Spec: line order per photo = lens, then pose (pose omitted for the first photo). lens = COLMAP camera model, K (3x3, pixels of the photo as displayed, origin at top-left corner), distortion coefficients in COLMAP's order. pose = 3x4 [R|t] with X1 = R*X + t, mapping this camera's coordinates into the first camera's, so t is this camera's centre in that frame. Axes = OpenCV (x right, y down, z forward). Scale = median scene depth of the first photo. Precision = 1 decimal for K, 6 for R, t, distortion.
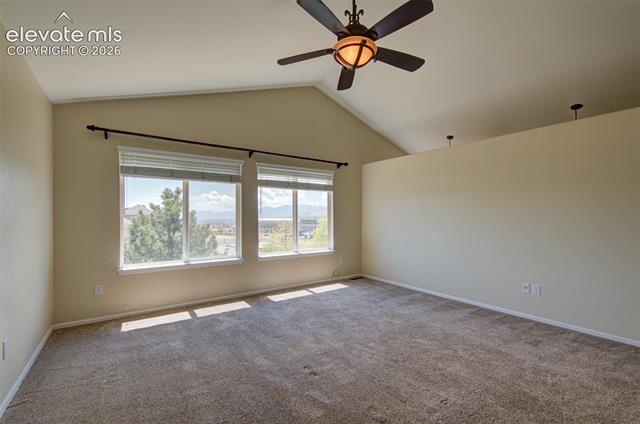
lens RADIAL K [[274.9, 0, 319.4], [0, 274.9, 215.8], [0, 0, 1]] dist [-0.002523, -0.000185]
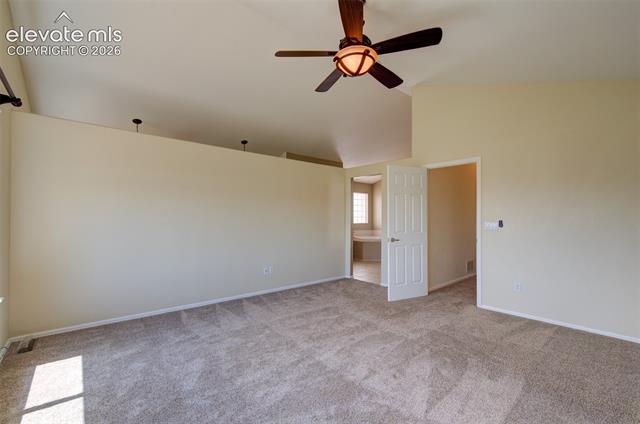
lens RADIAL K [[274.9, 0, 319.4], [0, 274.9, 215.8], [0, 0, 1]] dist [-0.002523, -0.000185]
pose [[-0.095356, 0.008754, 0.995405, -0.567378], [-0.003990, 0.999950, -0.009177, 0.001333], [-0.995435, -0.004847, -0.095317, 0.777709]]
